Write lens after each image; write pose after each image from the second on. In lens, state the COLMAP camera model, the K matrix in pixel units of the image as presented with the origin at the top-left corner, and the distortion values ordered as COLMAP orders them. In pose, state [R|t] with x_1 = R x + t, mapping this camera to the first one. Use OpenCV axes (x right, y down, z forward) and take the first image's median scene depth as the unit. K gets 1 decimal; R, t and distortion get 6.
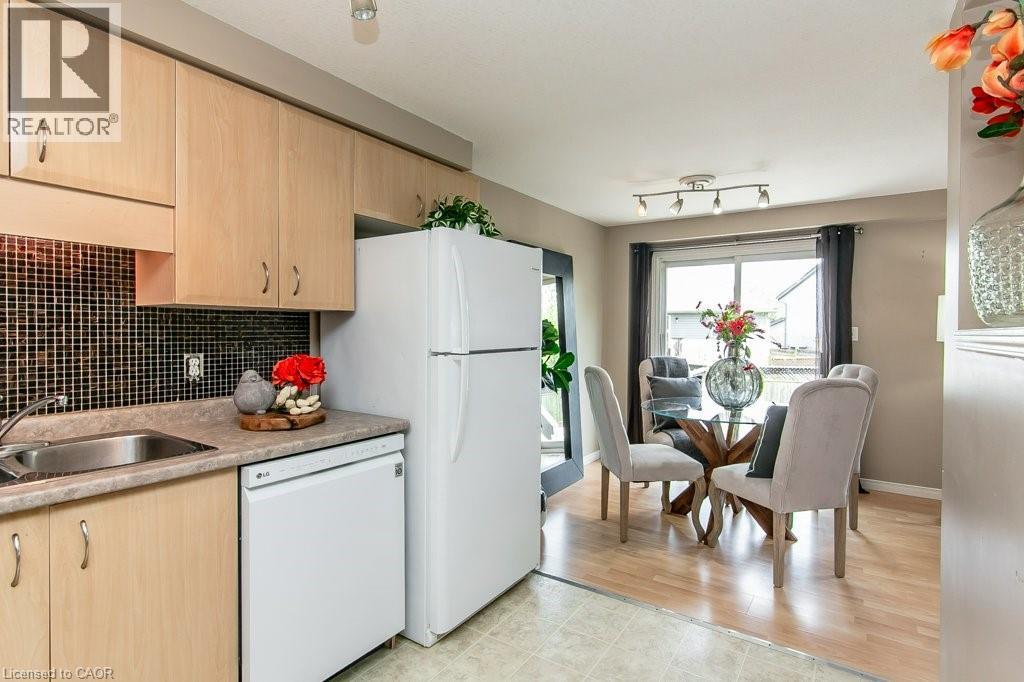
lens RADIAL K [[523.3, 0, 523.1], [0, 523.3, 336.6], [0, 0, 1]] dist [0.007891, -0.000561]
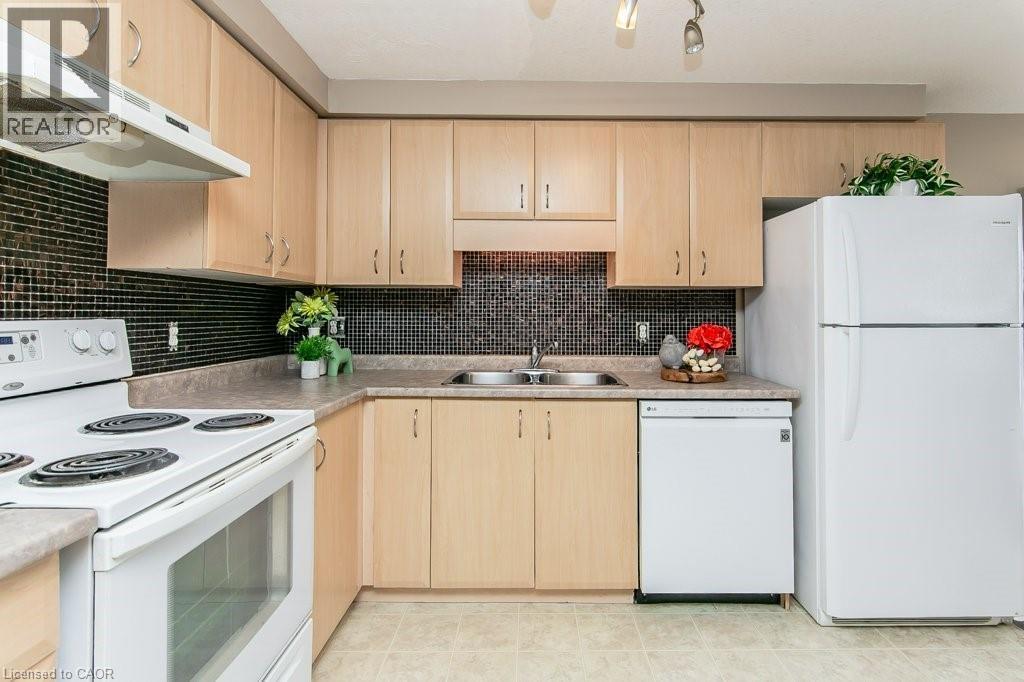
lens RADIAL K [[523.3, 0, 529.1], [0, 523.3, 308.5], [0, 0, 1]] dist [0.007891, -0.000561]
pose [[0.555718, -0.009241, -0.831320, 0.356188], [-0.012357, 0.999736, -0.019374, 0.027667], [0.831279, 0.021039, 0.555457, -0.011908]]
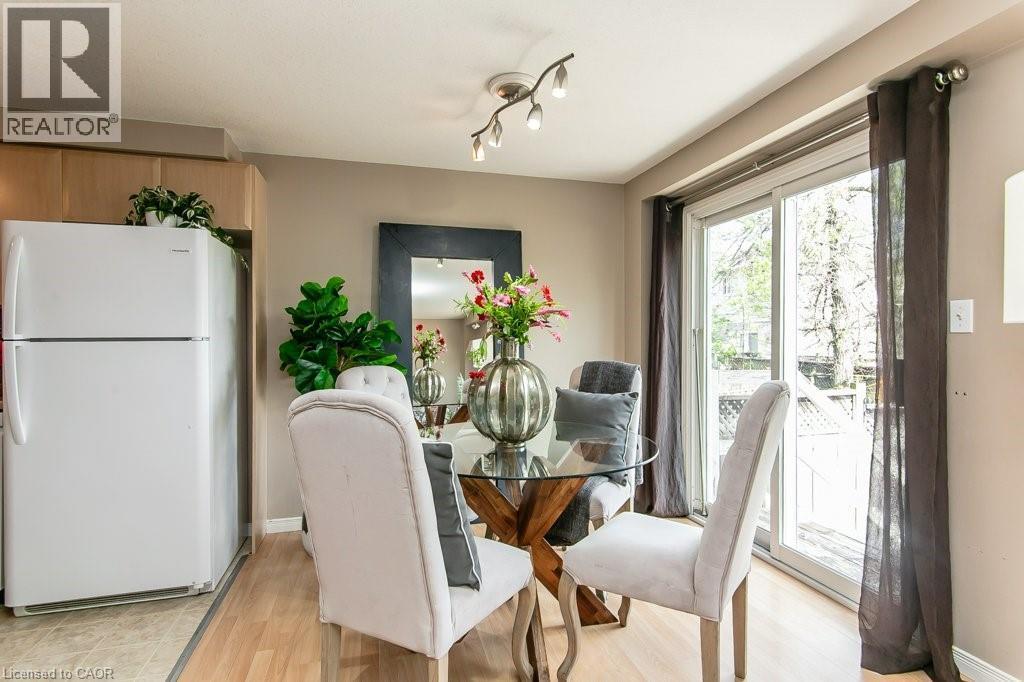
lens RADIAL K [[523.3, 0, 501.7], [0, 523.3, 341.8], [0, 0, 1]] dist [0.007891, -0.000561]
pose [[0.740477, -0.003689, -0.672072, 1.336306], [-0.004623, 0.999933, -0.010583, 0.043661], [0.672066, 0.010943, 0.740410, 0.907042]]
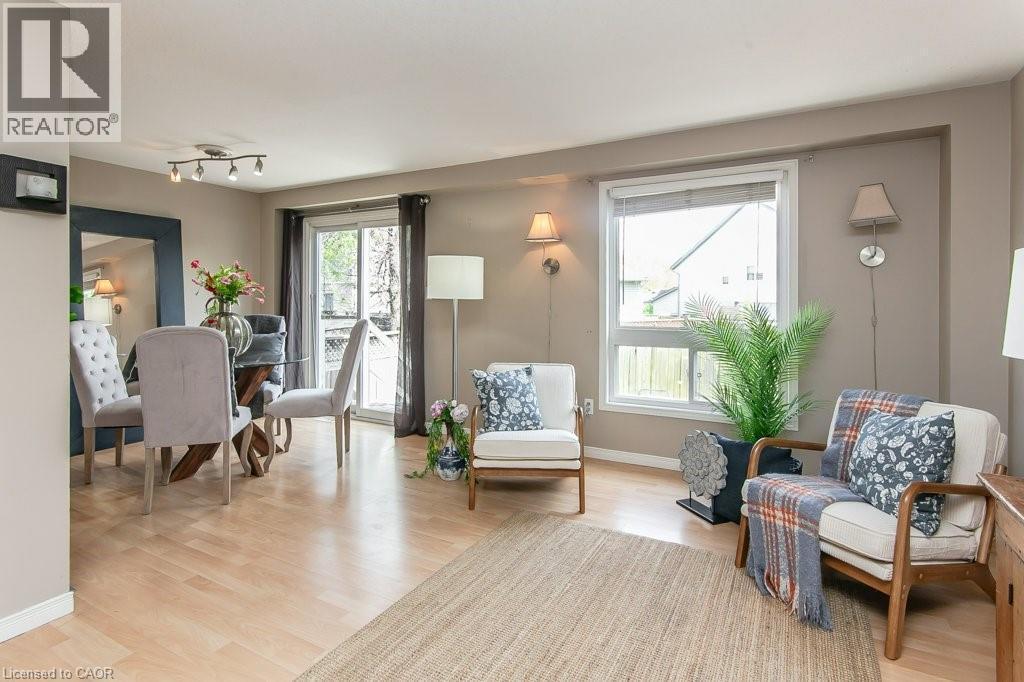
lens RADIAL K [[523.3, 0, 543.3], [0, 523.3, 302.7], [0, 0, 1]] dist [0.007891, -0.000561]
pose [[0.994333, -0.000532, 0.106311, 1.574200], [0.001441, 0.999963, -0.008470, 0.049451], [-0.106303, 0.008575, 0.994297, -0.264841]]
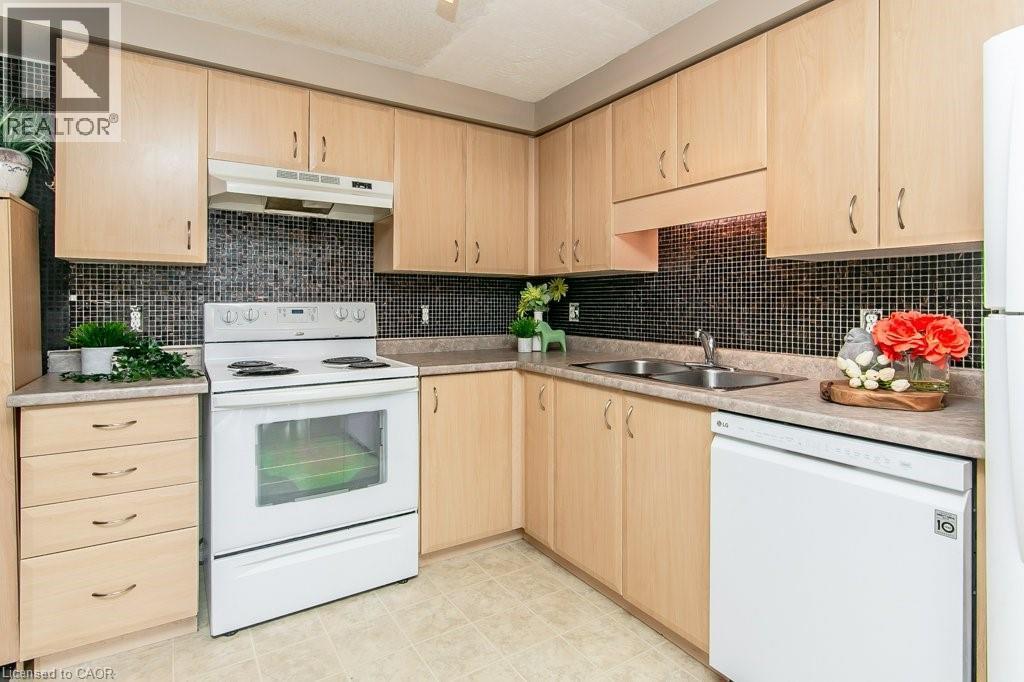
lens RADIAL K [[523.3, 0, 515.9], [0, 523.3, 310.4], [0, 0, 1]] dist [0.007891, -0.000561]
pose [[-0.398131, 0.005406, -0.917313, 0.445455], [-0.016291, 0.999783, 0.012963, 0.033669], [0.917184, 0.020105, -0.397957, 0.814347]]
